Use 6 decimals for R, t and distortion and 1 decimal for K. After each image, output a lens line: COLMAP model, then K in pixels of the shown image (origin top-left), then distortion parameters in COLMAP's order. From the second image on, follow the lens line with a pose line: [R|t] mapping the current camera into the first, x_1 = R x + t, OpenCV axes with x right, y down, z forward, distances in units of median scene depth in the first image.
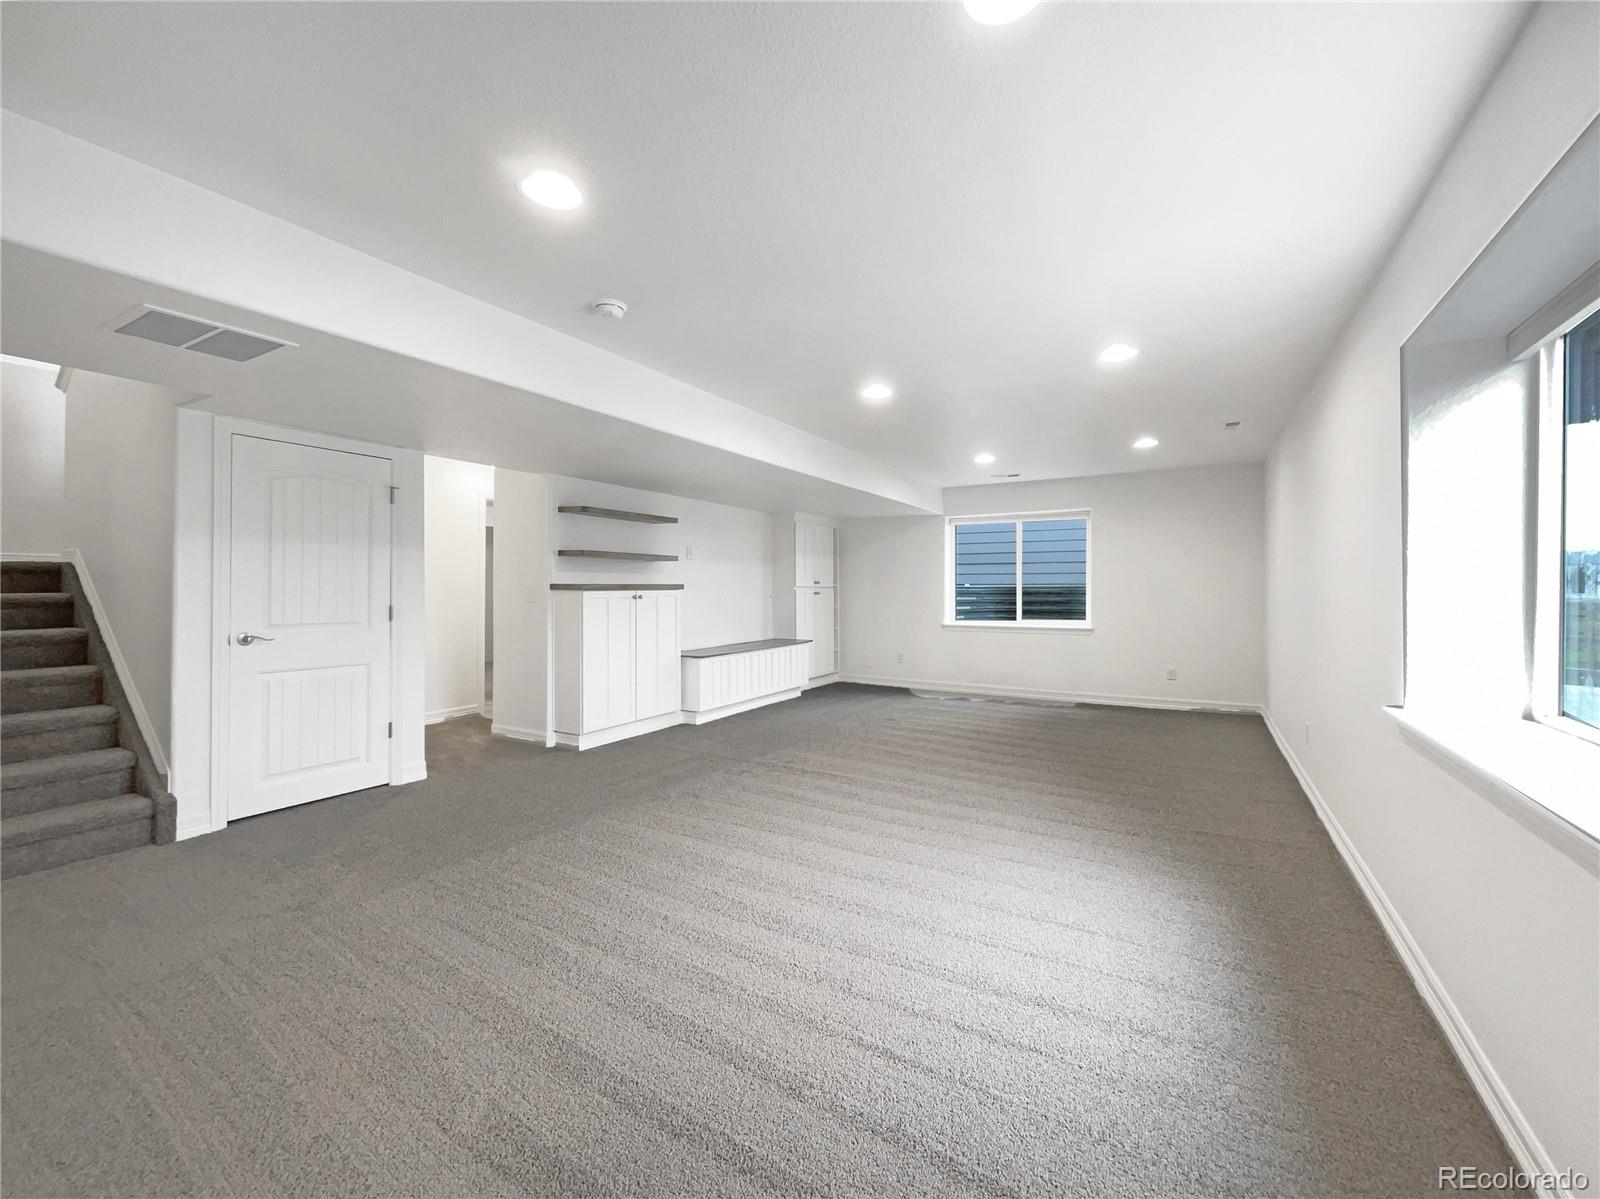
lens RADIAL K [[655.5, 0, 795.1], [0, 655.5, 581.0], [0, 0, 1]] dist [0.001423, 0.000289]
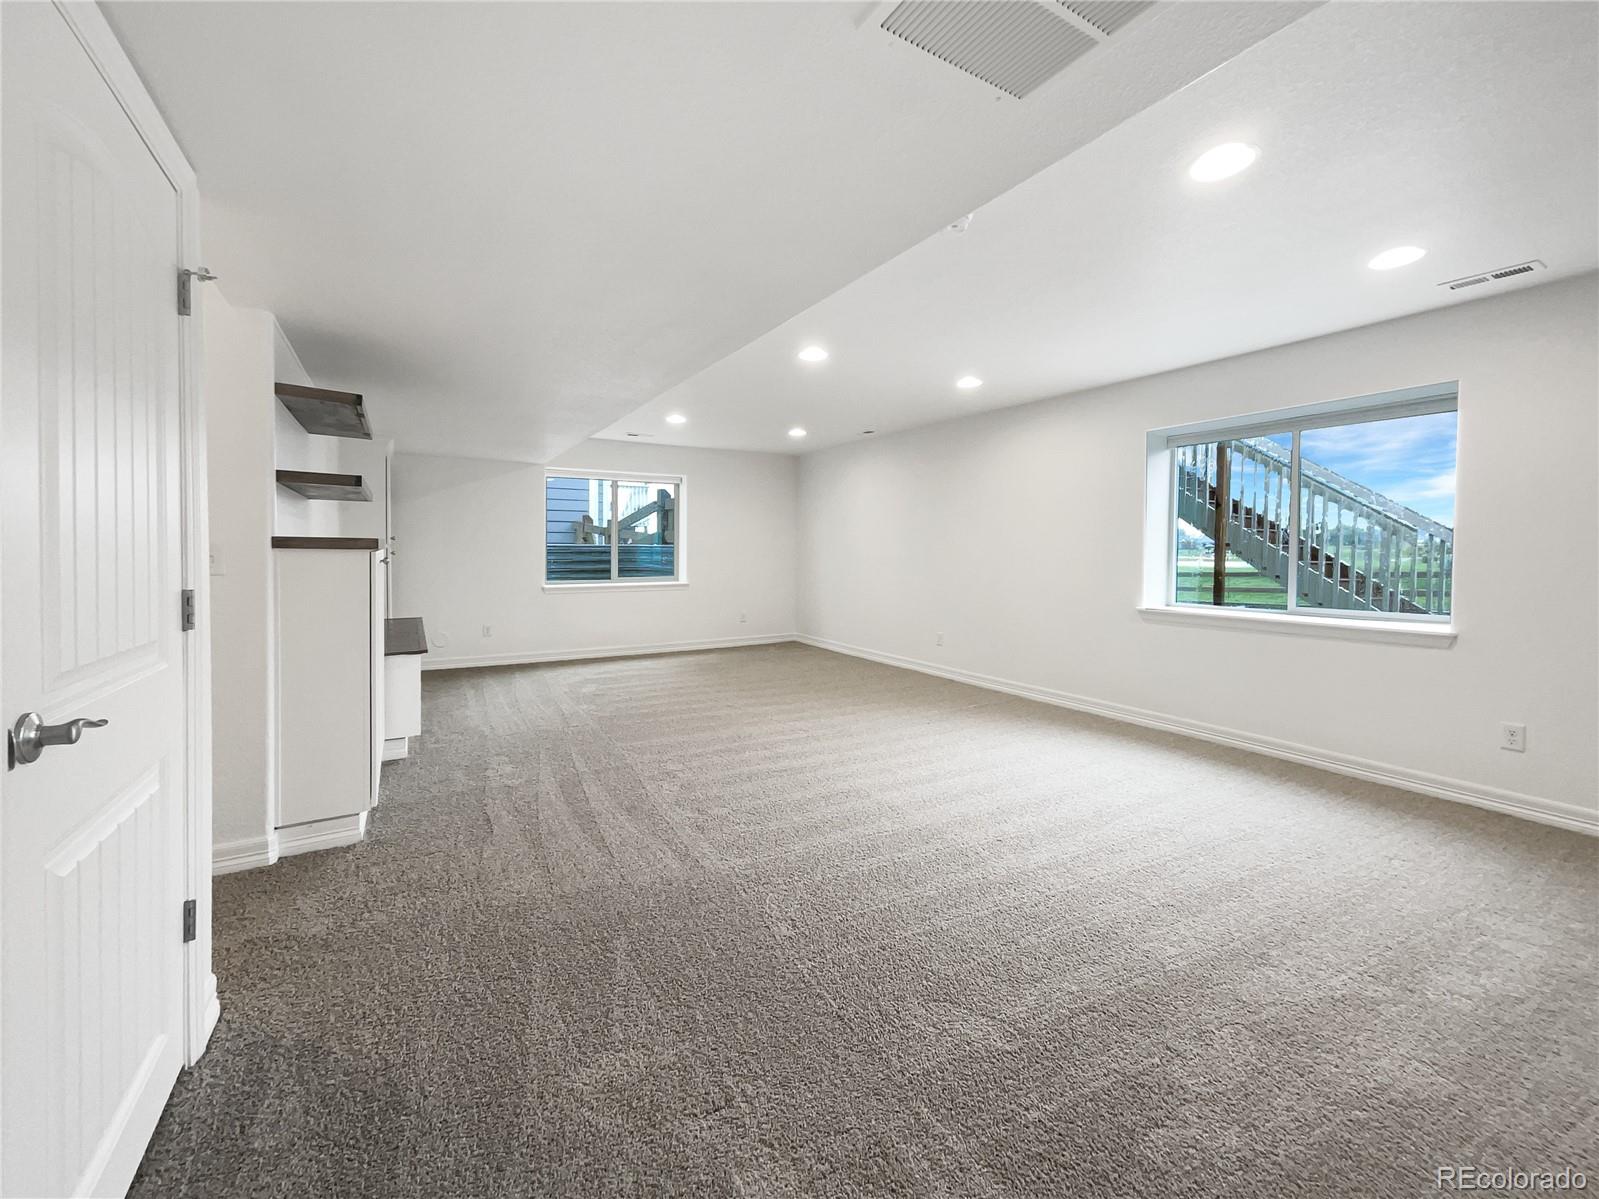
lens RADIAL K [[655.1, 0, 794.6], [0, 655.1, 581.0], [0, 0, 1]] dist [0.001423, 0.000289]
pose [[0.476000, -0.043046, 0.878391, -0.581092], [-0.014201, 0.998295, 0.056617, 0.002968], [-0.879331, -0.039423, 0.474577, 0.394217]]
